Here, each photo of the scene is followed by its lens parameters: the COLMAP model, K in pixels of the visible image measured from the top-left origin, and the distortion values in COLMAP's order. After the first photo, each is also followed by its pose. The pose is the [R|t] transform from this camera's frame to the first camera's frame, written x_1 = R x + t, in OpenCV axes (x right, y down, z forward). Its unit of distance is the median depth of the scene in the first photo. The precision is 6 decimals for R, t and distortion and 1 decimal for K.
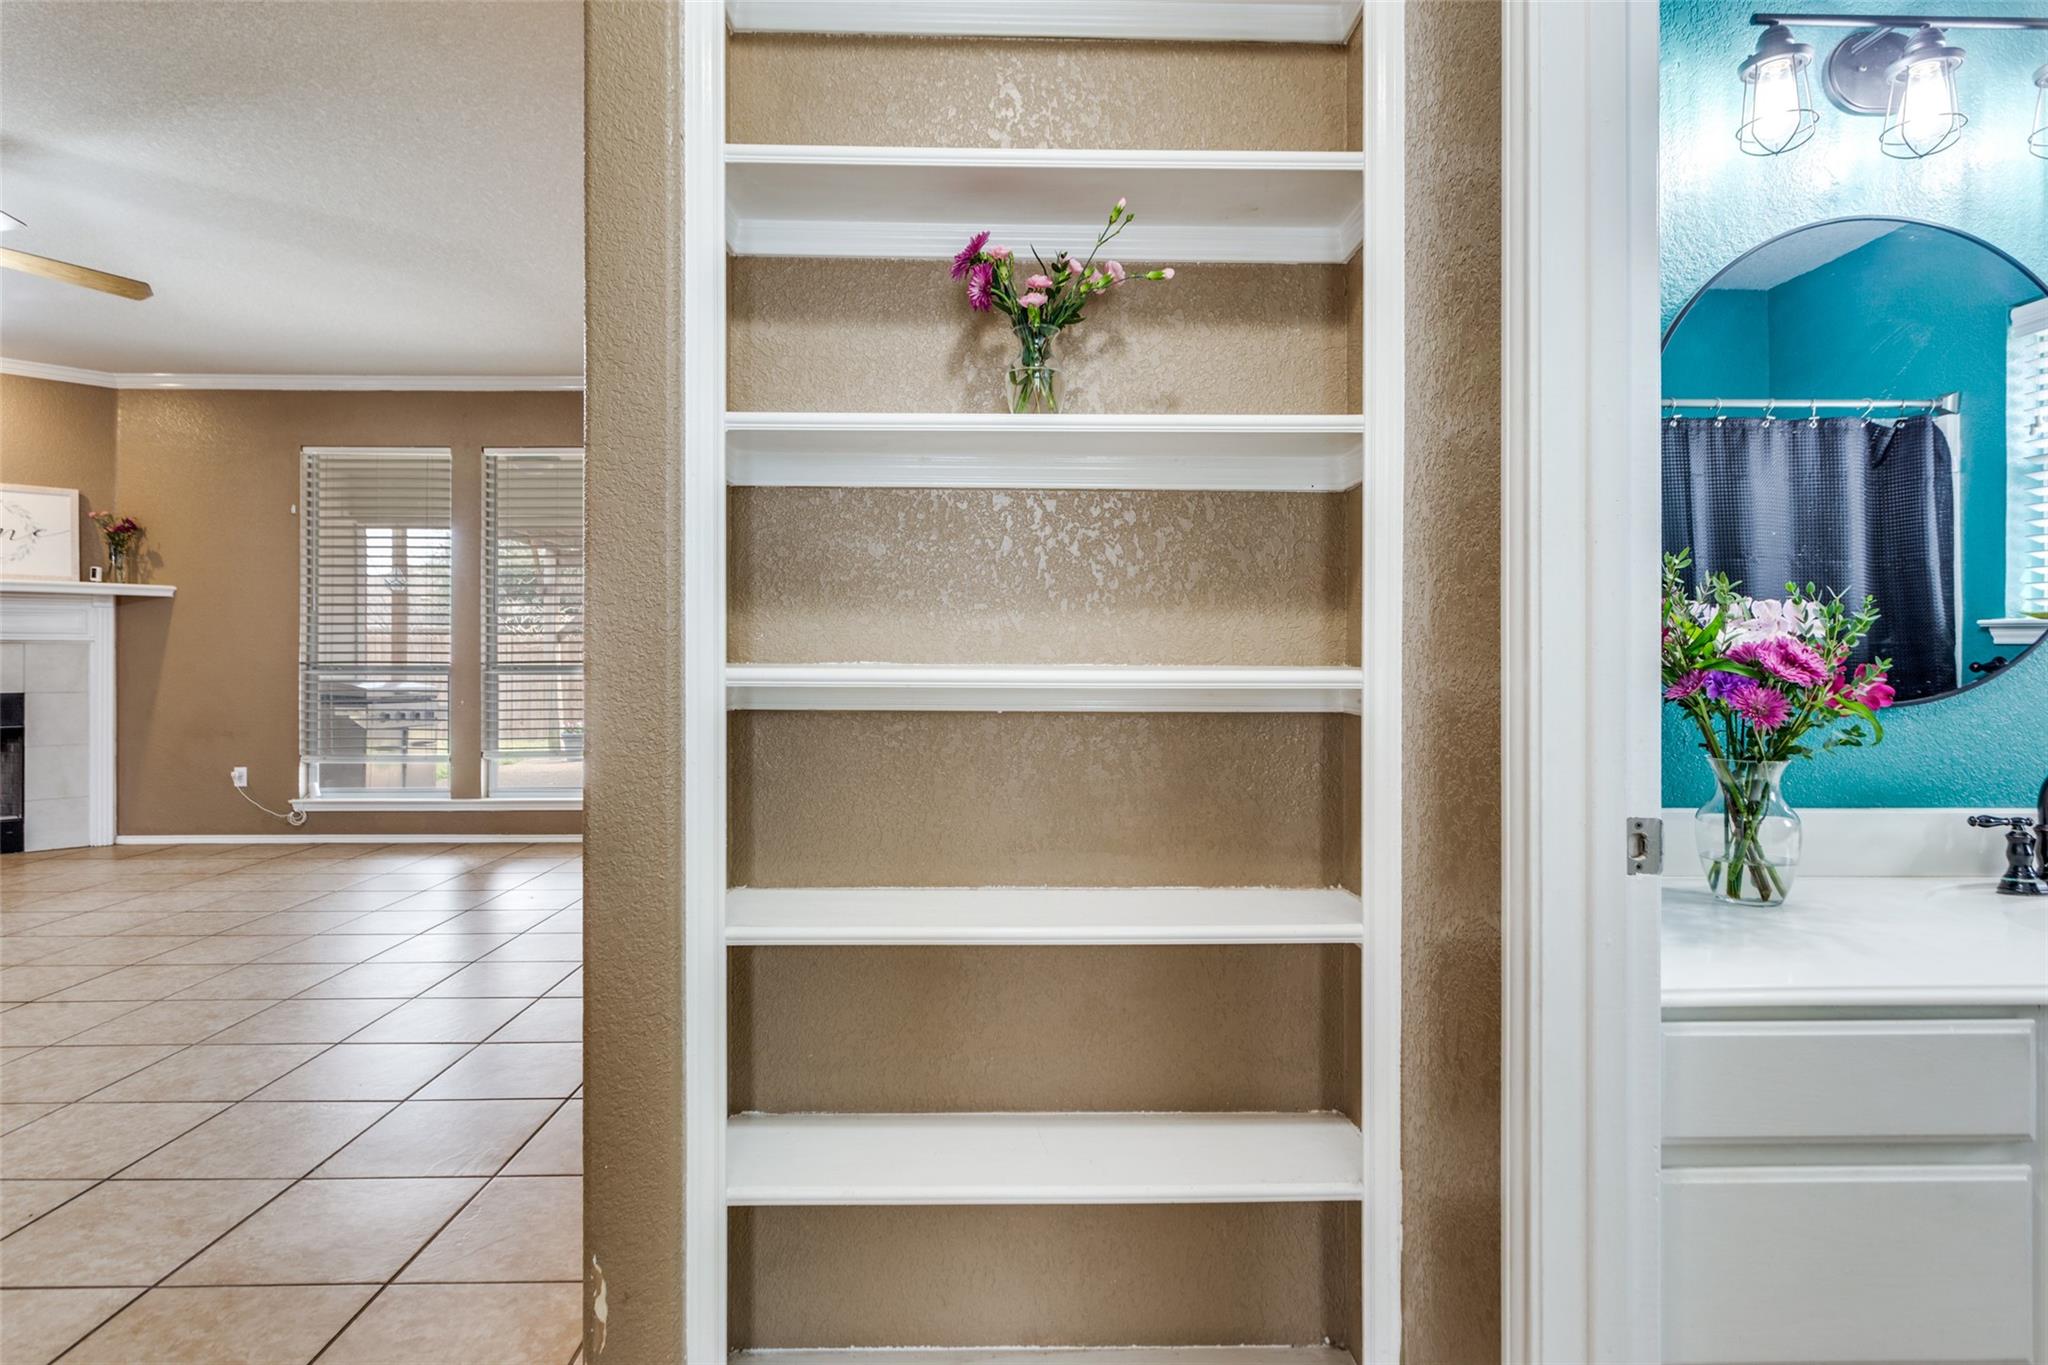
lens RADIAL K [[1103.4, 0, 1027.2], [0, 1103.4, 631.2], [0, 0, 1]] dist [0.000144, -0.000600]
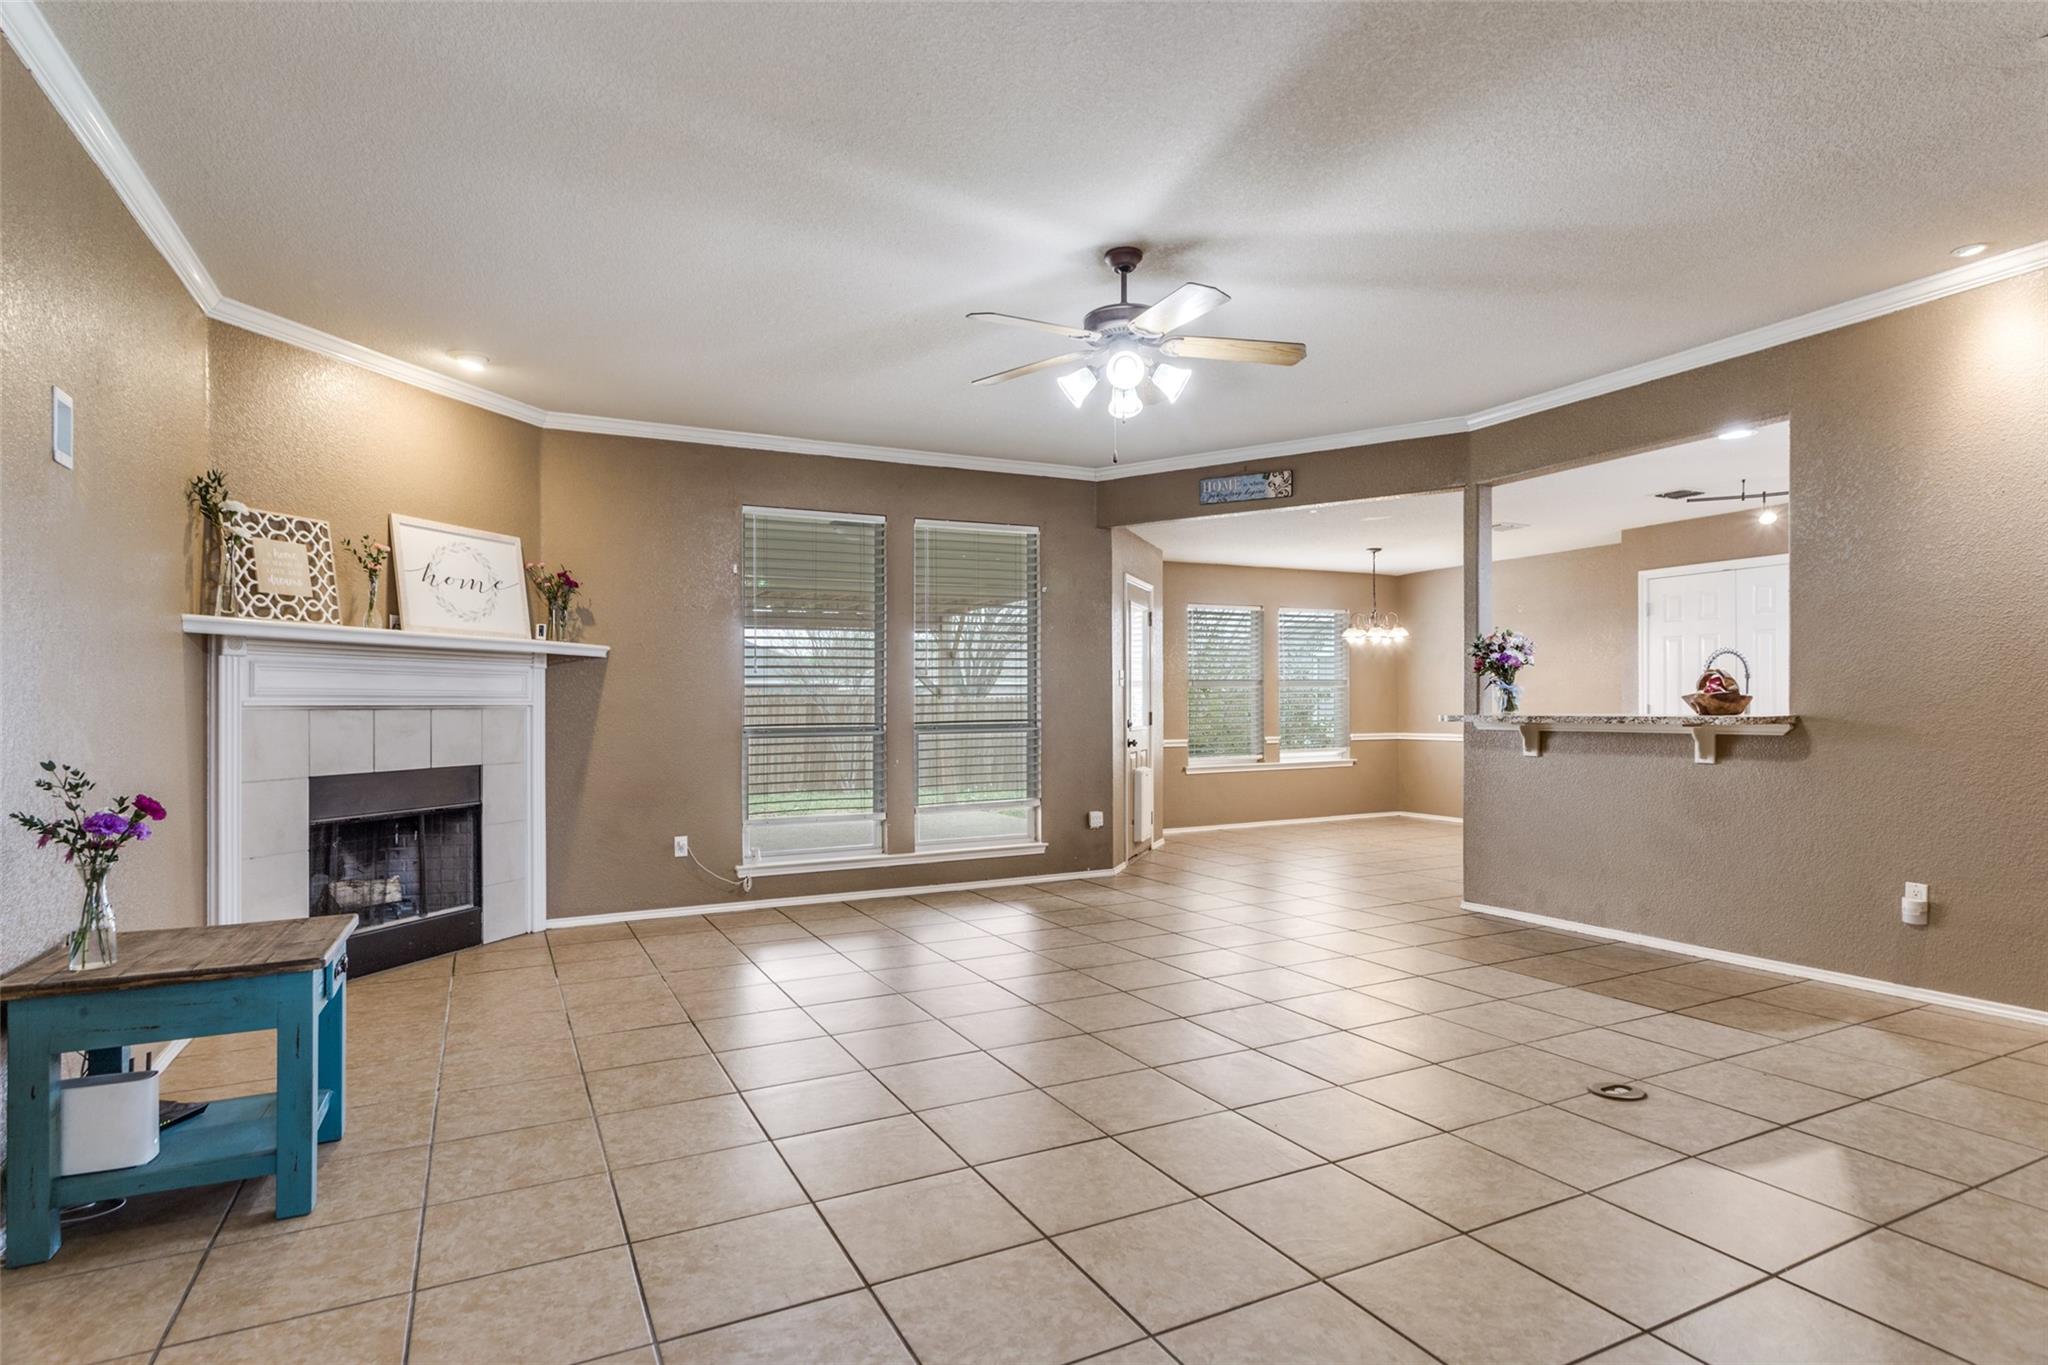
lens RADIAL K [[1068.1, 0, 1024.0], [0, 1068.1, 682.5], [0, 0, 1]] dist [0.001609, 0.000099]
pose [[0.902915, -0.000695, 0.429820, -0.850158], [0.004889, 0.999951, -0.008655, -0.000305], [-0.429792, 0.009916, 0.902873, 0.038752]]
